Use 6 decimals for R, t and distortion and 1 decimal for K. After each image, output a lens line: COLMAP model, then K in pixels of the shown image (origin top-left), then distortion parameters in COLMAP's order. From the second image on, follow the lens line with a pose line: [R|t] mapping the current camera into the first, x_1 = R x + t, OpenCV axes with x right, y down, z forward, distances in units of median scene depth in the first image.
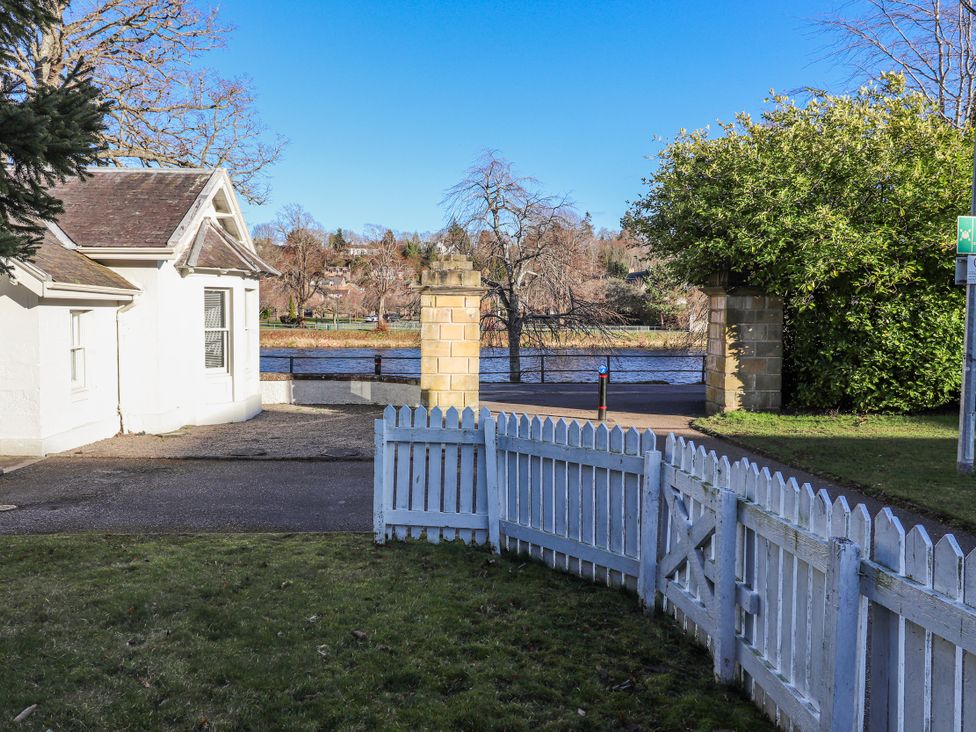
lens RADIAL K [[784.2, 0, 489.1], [0, 784.2, 355.0], [0, 0, 1]] dist [0.003426, -0.001312]
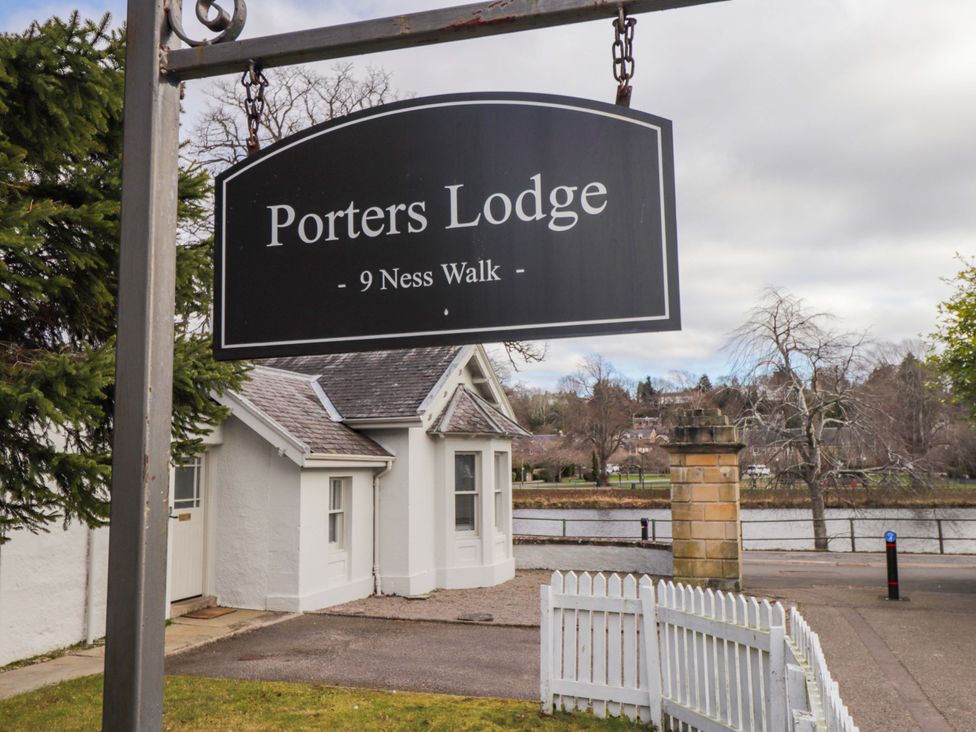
lens RADIAL K [[868.7, 0, 488.0], [0, 868.7, 366.0], [0, 0, 1]] dist [0.013955, -0.001130]
pose [[0.930188, -0.061411, -0.361910, 0.093956], [-0.001018, 0.985472, -0.169838, -0.002849], [0.367082, 0.158349, 0.916611, -0.047523]]
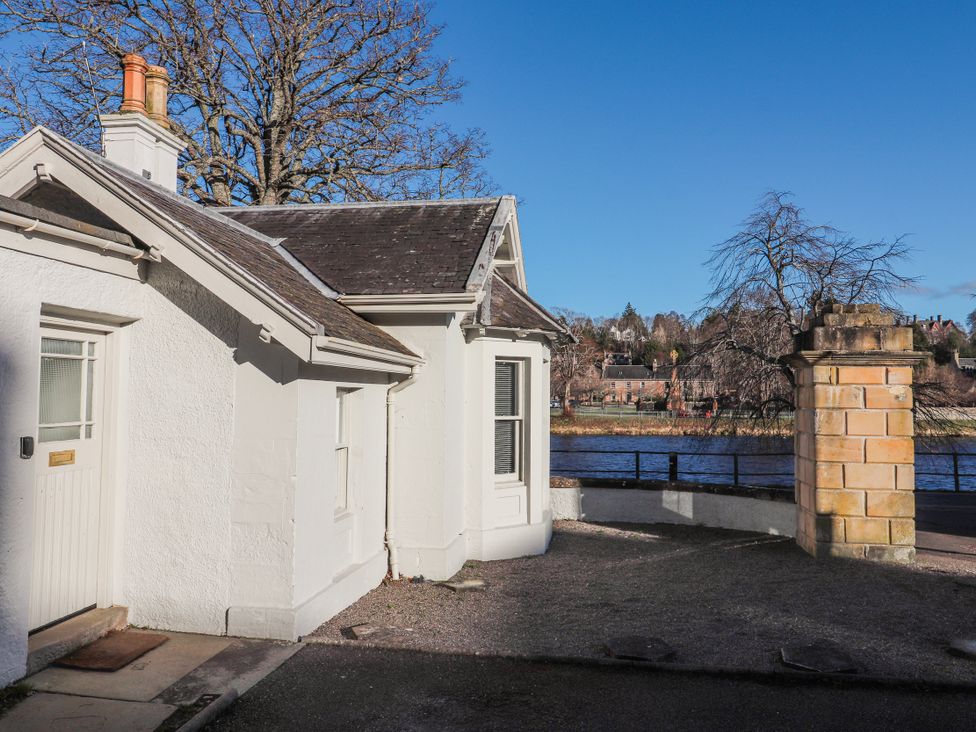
lens RADIAL K [[784.2, 0, 489.1], [0, 784.2, 355.0], [0, 0, 1]] dist [0.003426, -0.001312]
pose [[0.977109, -0.012935, -0.212344, -0.211274], [-0.010291, 0.994108, -0.107909, -0.012619], [0.212488, 0.107624, 0.971219, 0.311981]]
